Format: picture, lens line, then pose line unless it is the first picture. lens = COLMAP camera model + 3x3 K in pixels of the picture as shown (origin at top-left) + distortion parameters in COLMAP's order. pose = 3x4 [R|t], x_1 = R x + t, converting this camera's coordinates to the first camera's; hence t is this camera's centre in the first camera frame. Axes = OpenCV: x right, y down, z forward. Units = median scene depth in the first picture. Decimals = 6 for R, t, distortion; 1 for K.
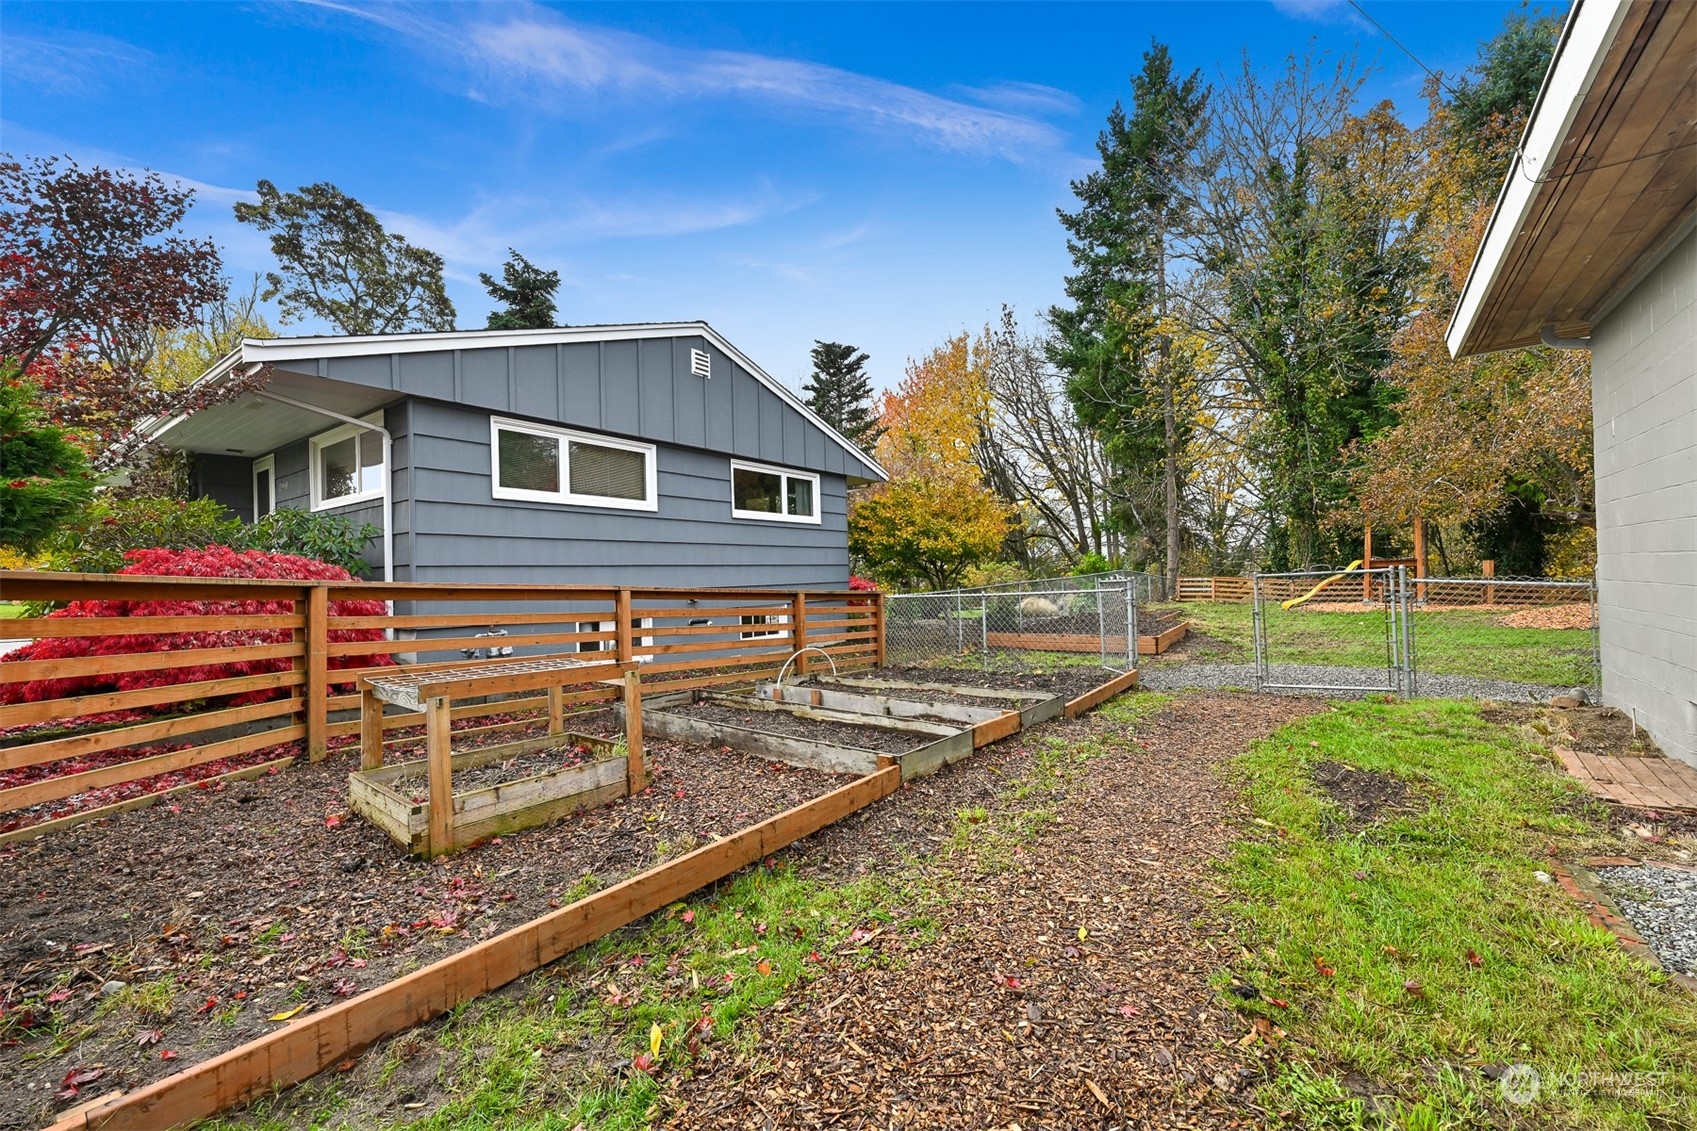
lens RADIAL K [[686.9, 0, 848.5], [0, 686.9, 565.5], [0, 0, 1]] dist [-0.001558, -0.000029]
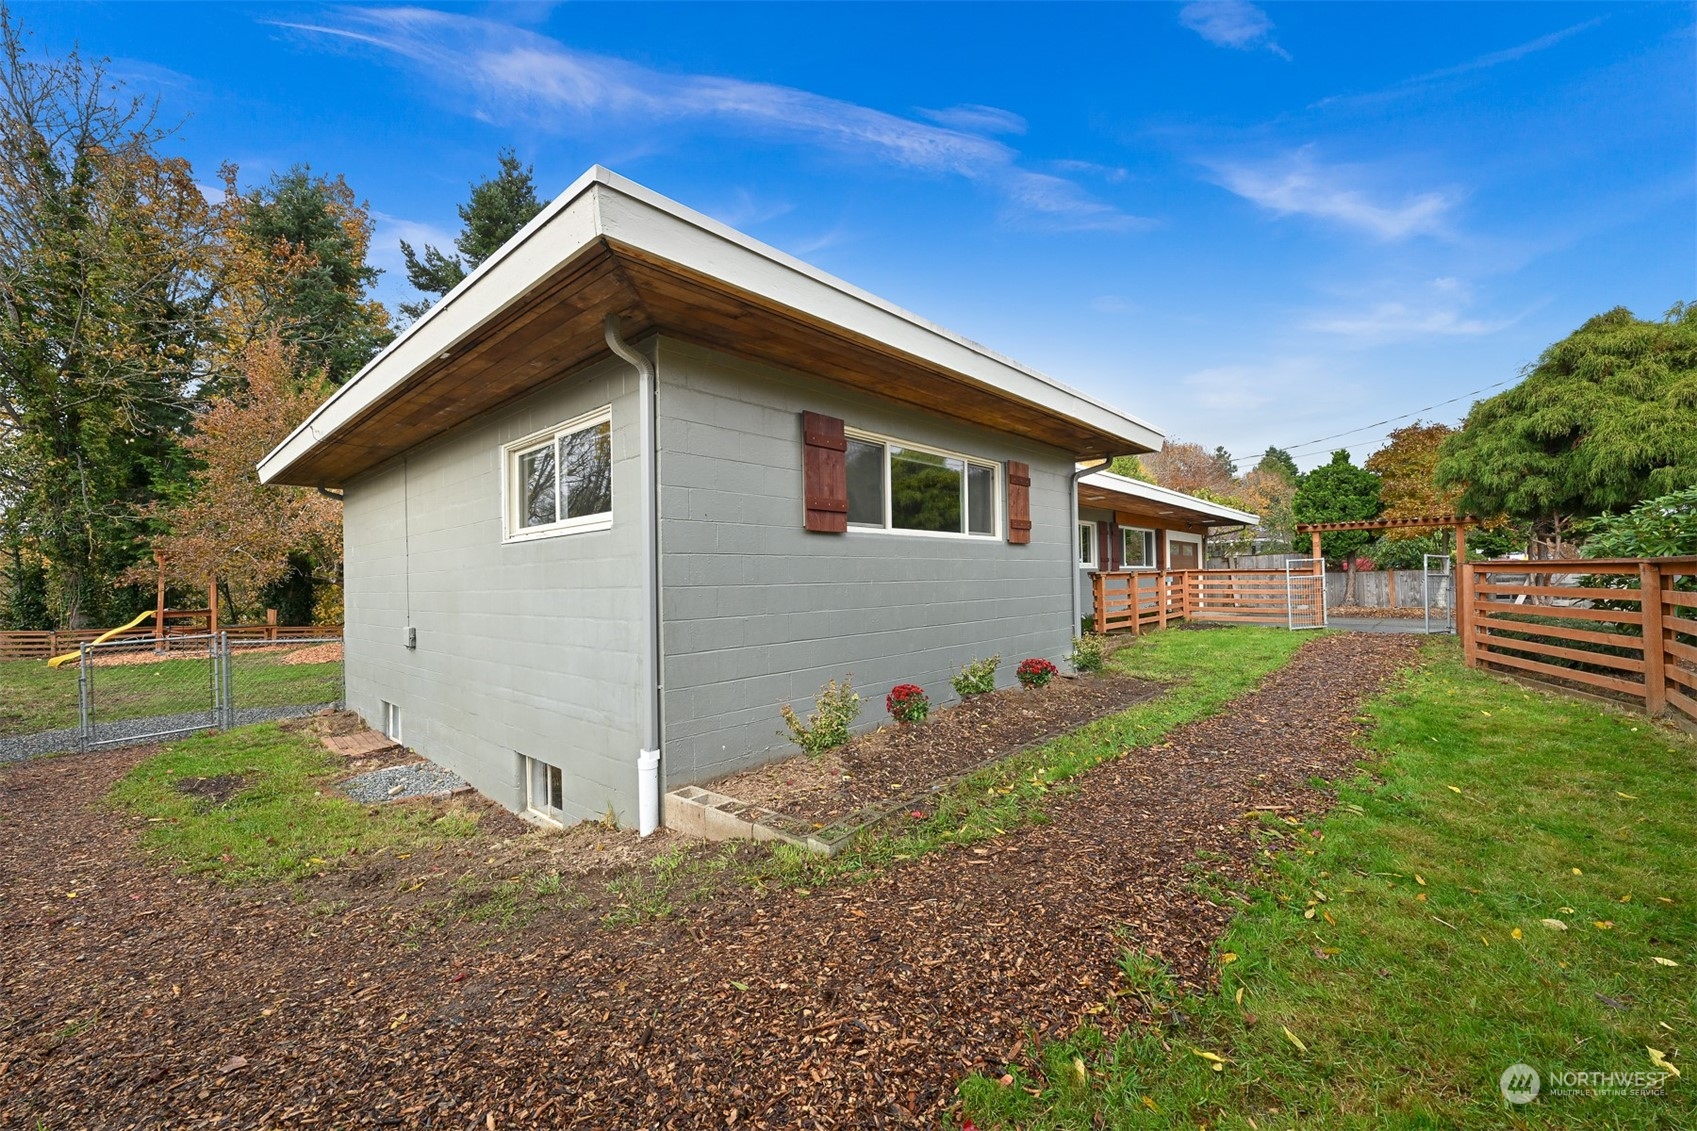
lens RADIAL K [[686.9, 0, 848.5], [0, 686.9, 565.5], [0, 0, 1]] dist [-0.001558, -0.000029]
pose [[0.113283, 0.038740, 0.992807, -0.103596], [0.011421, 0.999123, -0.040290, -0.015947], [-0.993497, 0.015903, 0.112741, -0.097687]]
